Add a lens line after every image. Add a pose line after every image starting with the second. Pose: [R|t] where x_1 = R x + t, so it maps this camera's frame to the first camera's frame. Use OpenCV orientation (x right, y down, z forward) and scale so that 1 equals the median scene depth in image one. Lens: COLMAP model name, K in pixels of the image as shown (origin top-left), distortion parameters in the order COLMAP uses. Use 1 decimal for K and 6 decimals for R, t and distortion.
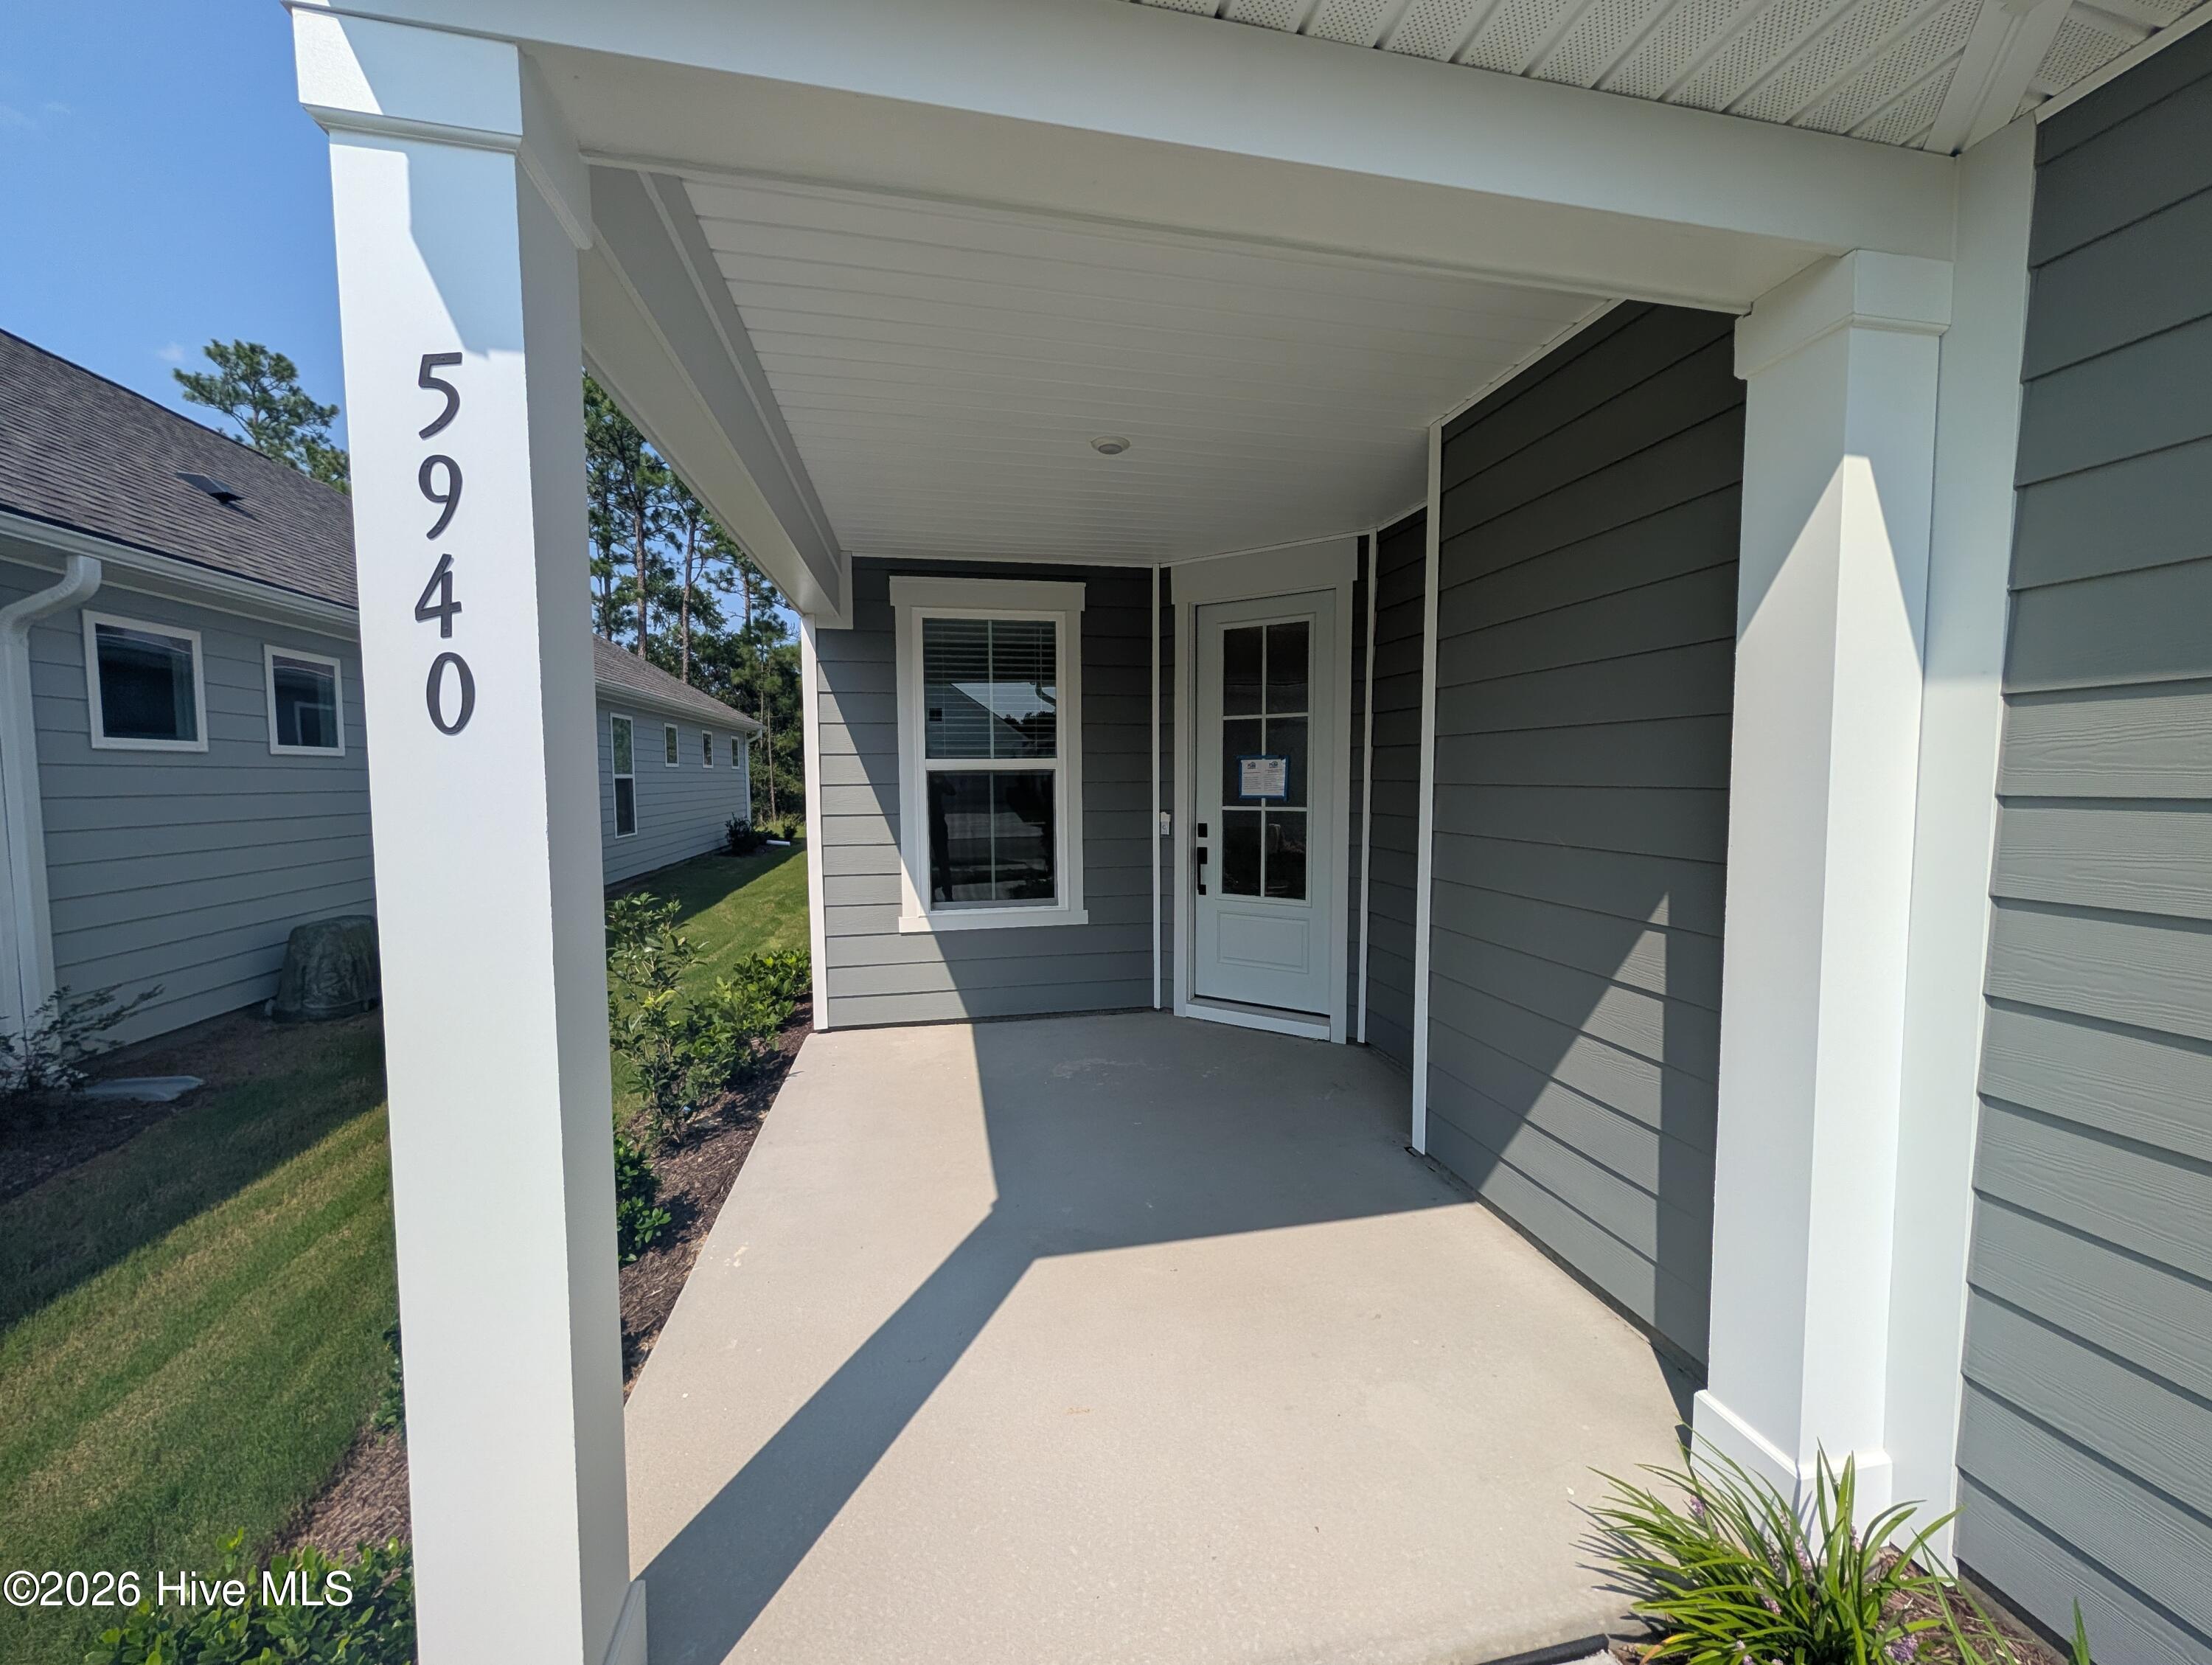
lens RADIAL K [[852.0, 0, 1108.7], [0, 852.0, 838.2], [0, 0, 1]] dist [-0.002557, 0.001022]
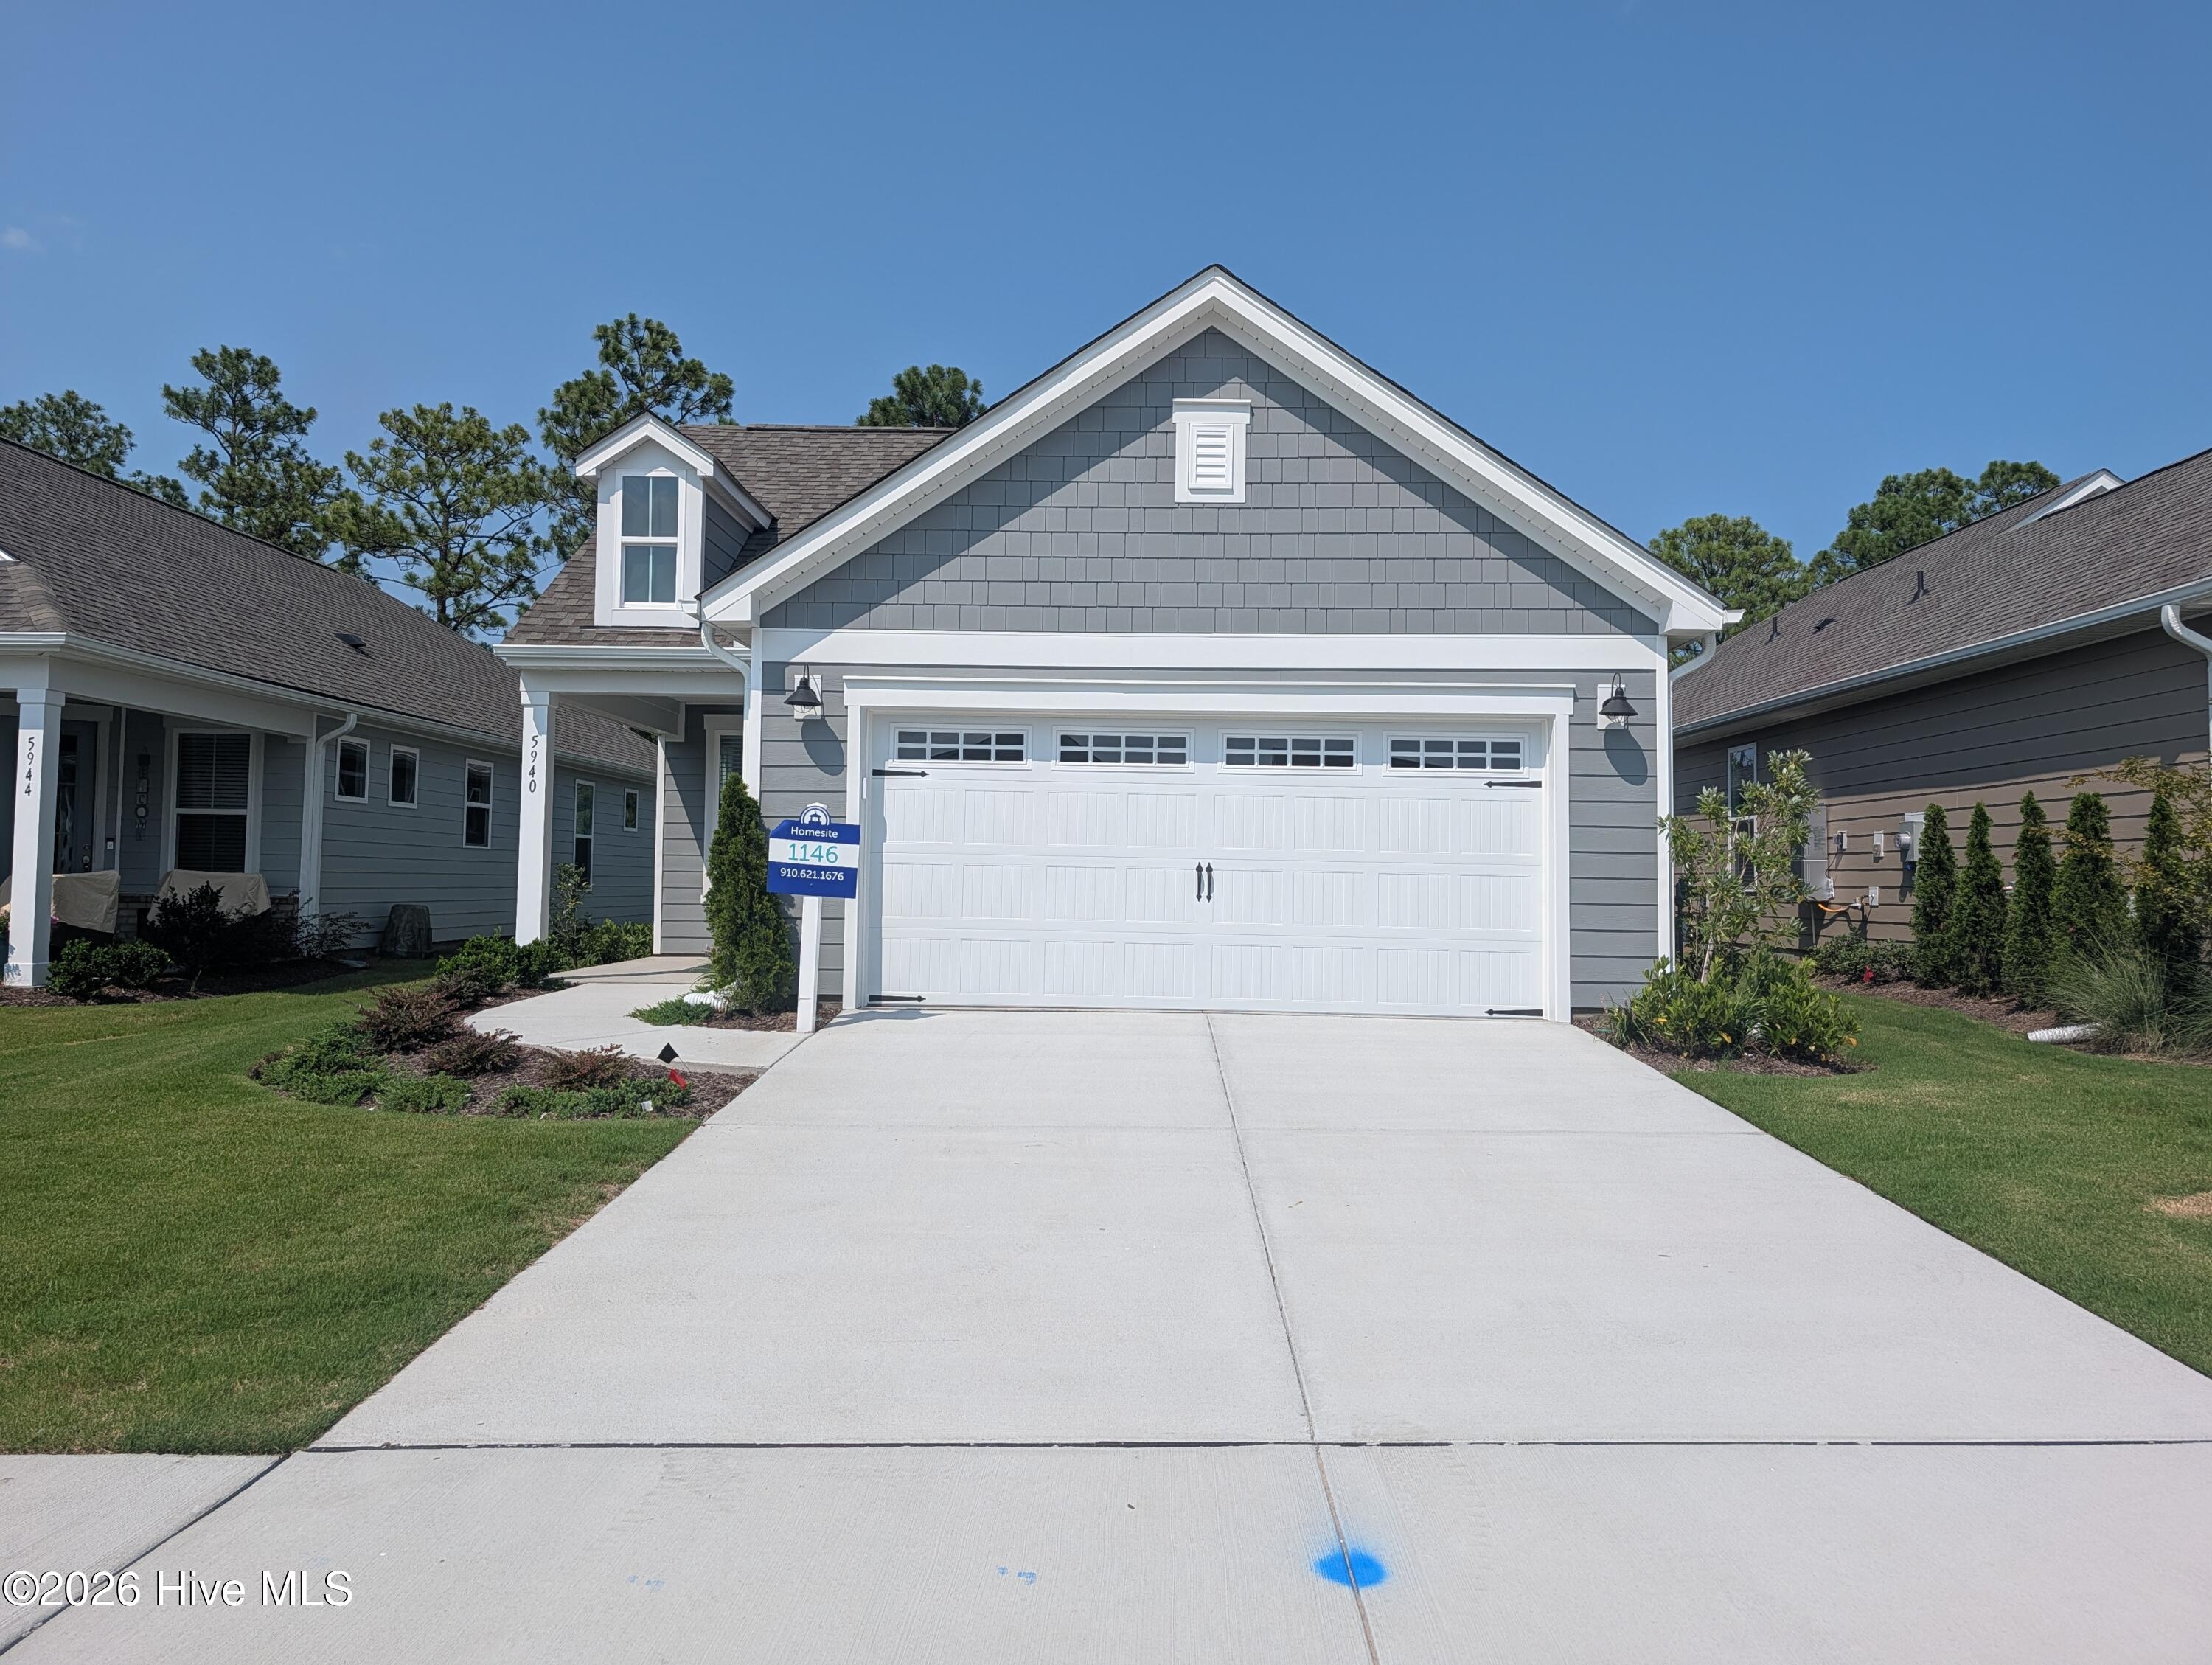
lens RADIAL K [[1557.6, 0, 1109.3], [0, 1557.6, 822.9], [0, 0, 1]] dist [-0.002036, -0.003822]
pose [[0.978489, 0.009591, -0.206075, 0.184559], [-0.032790, 0.993450, -0.109461, 0.039152], [0.203675, 0.113863, 0.972395, -0.297171]]
